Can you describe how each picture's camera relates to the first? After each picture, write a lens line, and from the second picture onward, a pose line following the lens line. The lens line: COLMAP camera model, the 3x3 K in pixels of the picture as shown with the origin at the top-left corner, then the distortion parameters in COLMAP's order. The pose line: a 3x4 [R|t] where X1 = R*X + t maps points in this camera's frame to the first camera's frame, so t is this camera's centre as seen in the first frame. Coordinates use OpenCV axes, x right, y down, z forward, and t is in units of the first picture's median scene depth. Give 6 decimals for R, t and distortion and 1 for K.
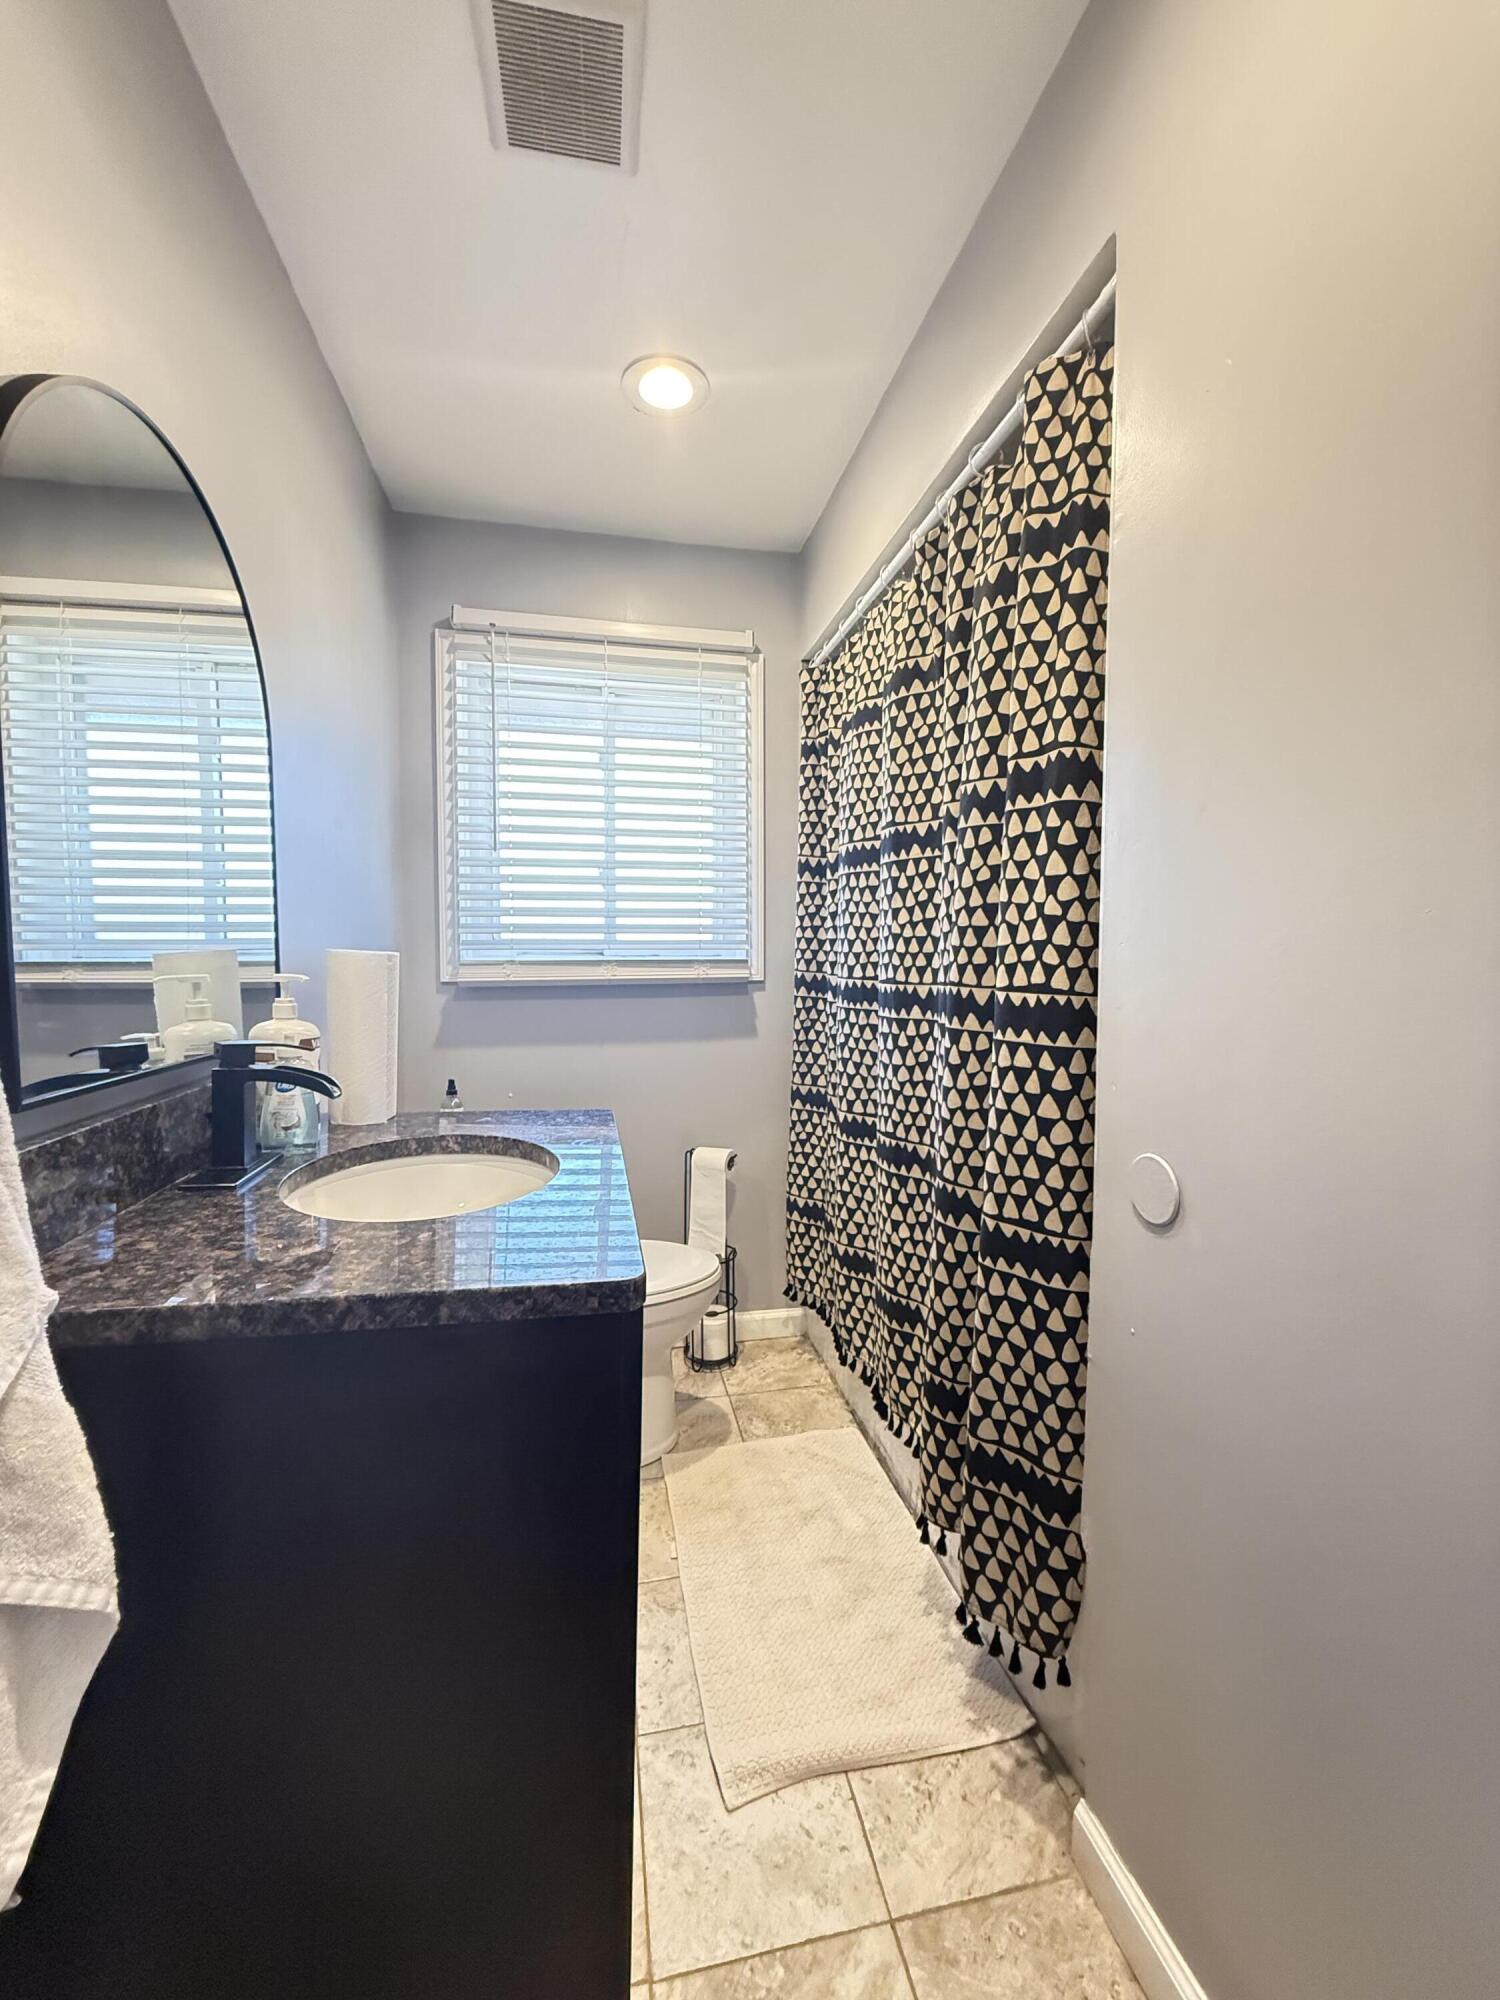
lens RADIAL K [[794.3, 0, 757.3], [0, 794.3, 1002.2], [0, 0, 1]] dist [-0.001473, 0.000287]
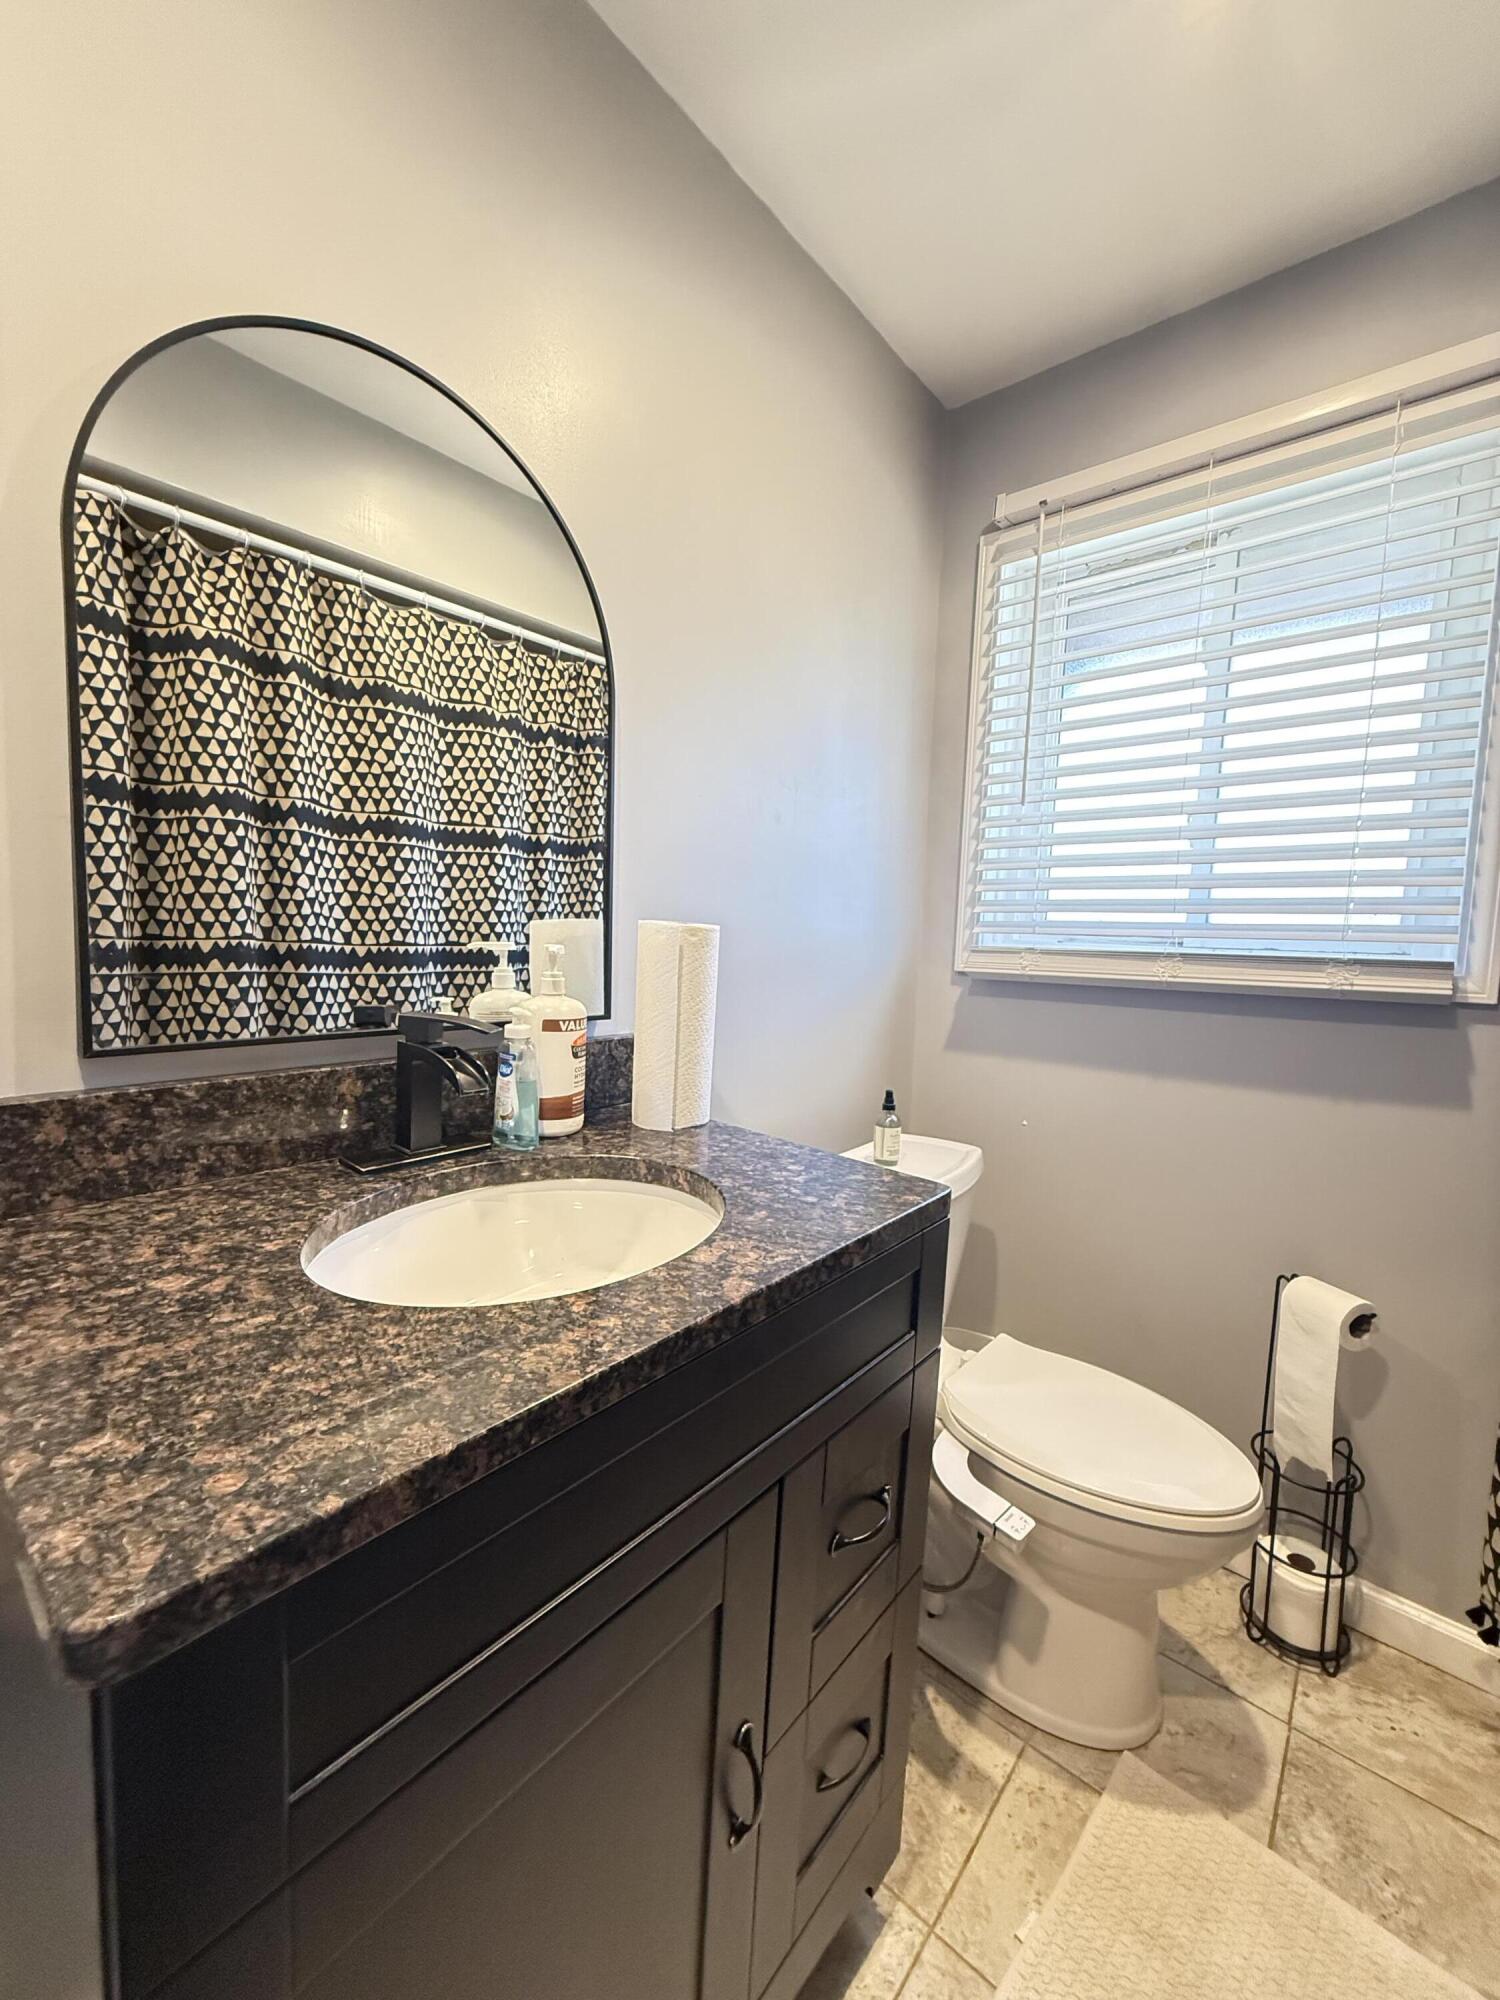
lens RADIAL K [[794.3, 0, 737.8], [0, 794.3, 1001.8], [0, 0, 1]] dist [-0.001473, 0.000287]
pose [[0.609530, 0.085205, -0.788171, 0.123108], [-0.077816, 0.995837, 0.047476, -0.015543], [0.788934, 0.032395, 0.613623, 0.317645]]
